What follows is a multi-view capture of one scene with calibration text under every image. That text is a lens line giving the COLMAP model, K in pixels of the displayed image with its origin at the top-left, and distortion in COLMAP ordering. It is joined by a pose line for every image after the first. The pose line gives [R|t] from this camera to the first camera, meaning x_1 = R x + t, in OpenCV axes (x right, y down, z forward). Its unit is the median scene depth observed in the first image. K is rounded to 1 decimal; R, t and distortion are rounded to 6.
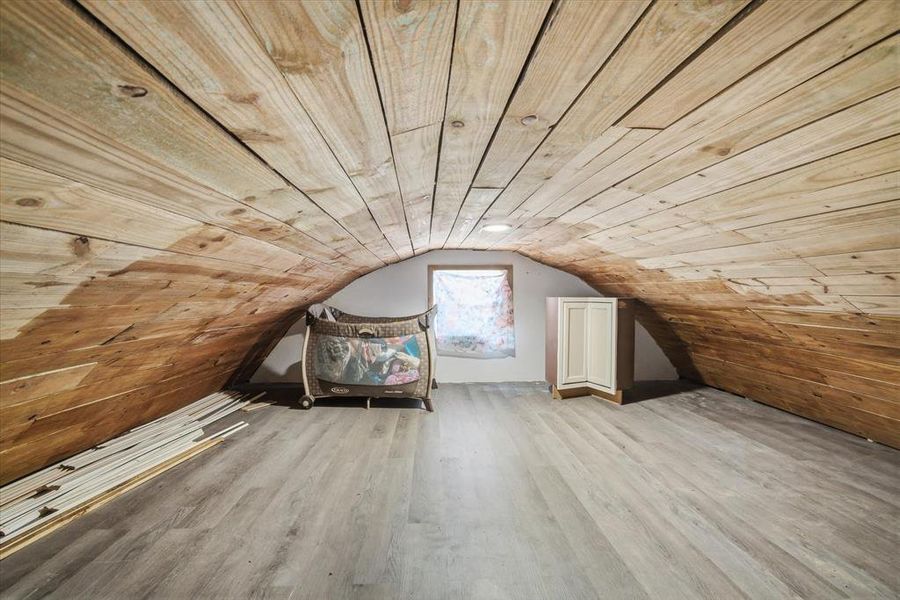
lens RADIAL K [[569.0, 0, 451.1], [0, 569.0, 298.5], [0, 0, 1]] dist [-0.004377, -0.000472]
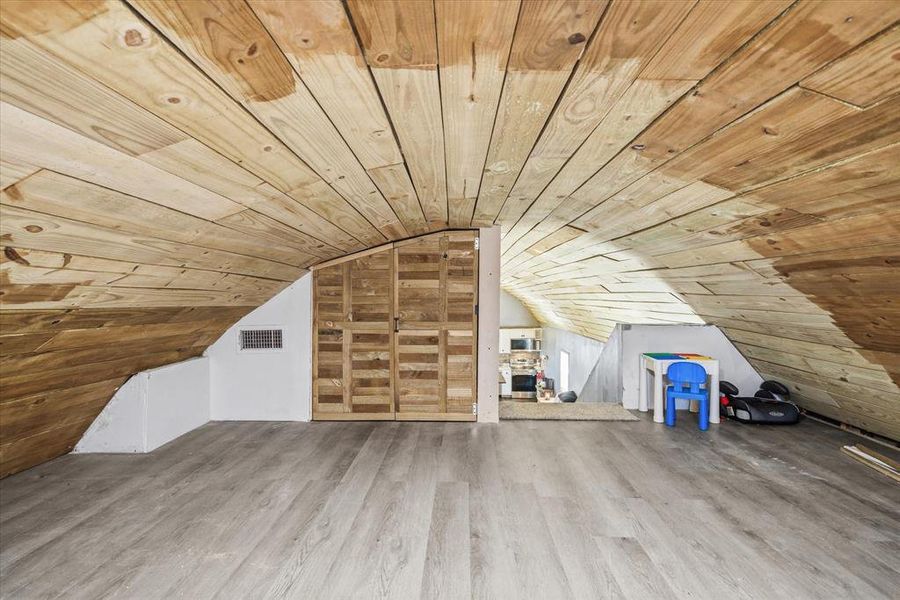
lens RADIAL K [[569.0, 0, 447.6], [0, 569.0, 297.8], [0, 0, 1]] dist [-0.004377, -0.000472]
pose [[-0.996511, -0.000911, 0.083462, 0.146306], [0.000250, 0.999903, 0.013896, -0.000683], [-0.083467, 0.013869, -0.996414, 1.922185]]
